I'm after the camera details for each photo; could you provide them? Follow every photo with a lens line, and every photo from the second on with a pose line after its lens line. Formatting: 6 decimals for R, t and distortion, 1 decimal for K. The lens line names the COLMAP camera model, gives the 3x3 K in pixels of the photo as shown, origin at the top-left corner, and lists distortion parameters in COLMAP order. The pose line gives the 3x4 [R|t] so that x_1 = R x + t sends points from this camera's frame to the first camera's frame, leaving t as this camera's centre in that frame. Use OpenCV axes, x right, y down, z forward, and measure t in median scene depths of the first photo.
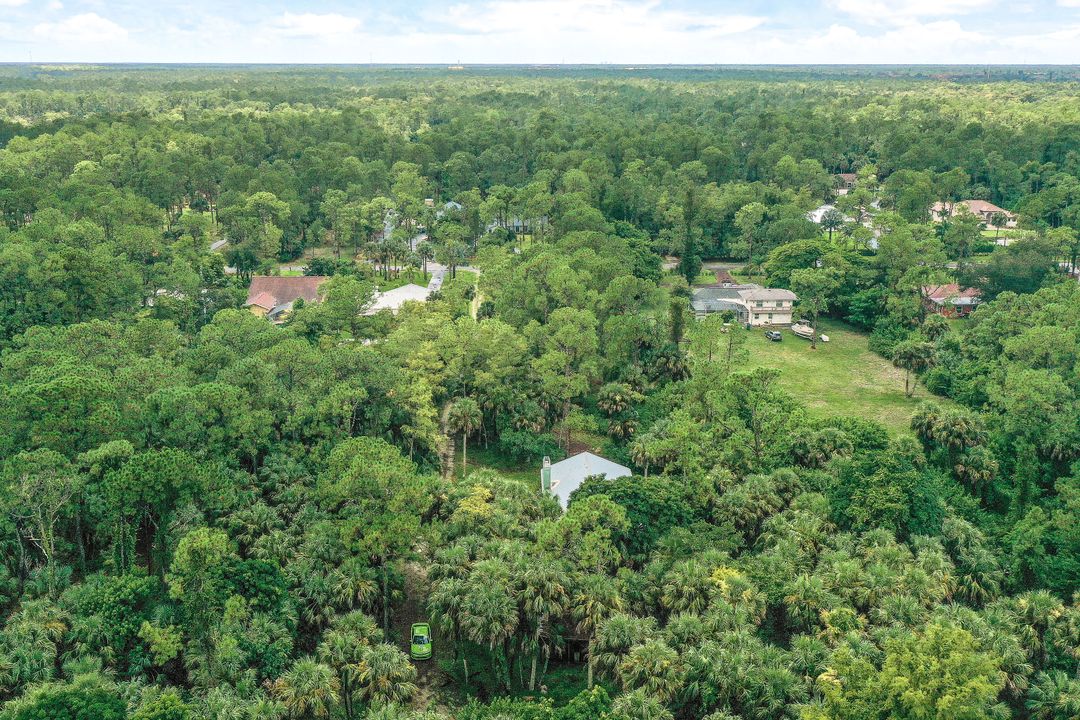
lens RADIAL K [[1021.7, 0, 561.6], [0, 1021.7, 360.4], [0, 0, 1]] dist [-0.003317, 0.007118]
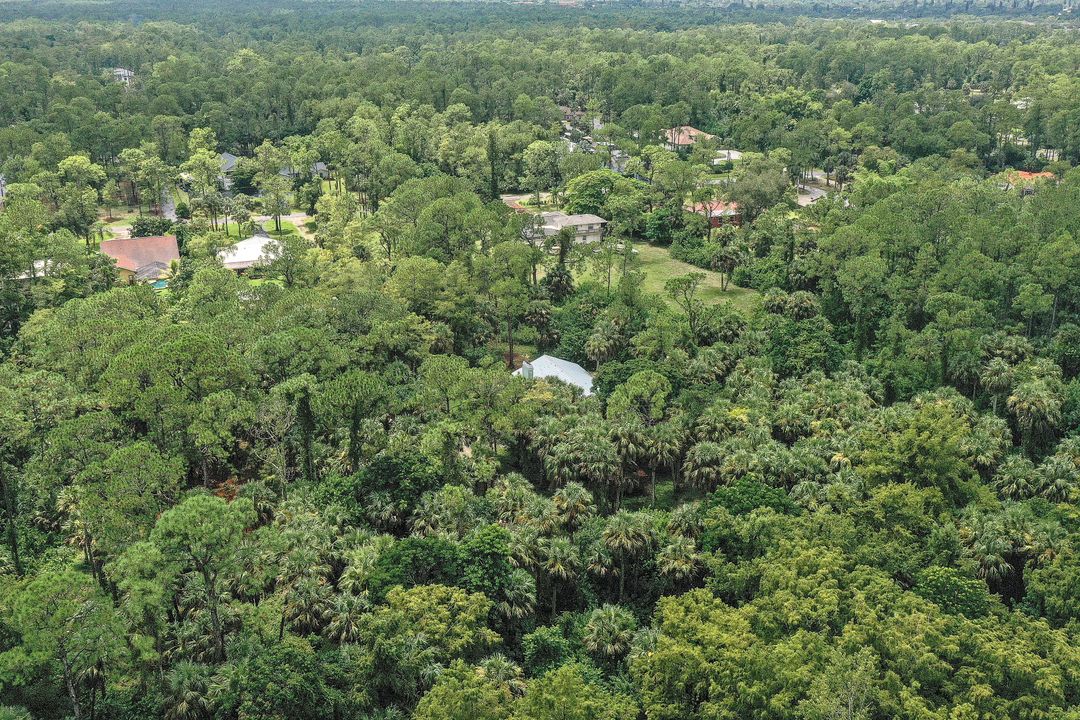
lens RADIAL K [[1021.7, 0, 561.6], [0, 1021.7, 360.4], [0, 0, 1]] dist [-0.003317, 0.007118]
pose [[0.937848, -0.121147, 0.325214, -0.345461], [0.098952, 0.991540, 0.084007, -0.006926], [-0.332640, -0.046606, 0.941902, -0.181972]]
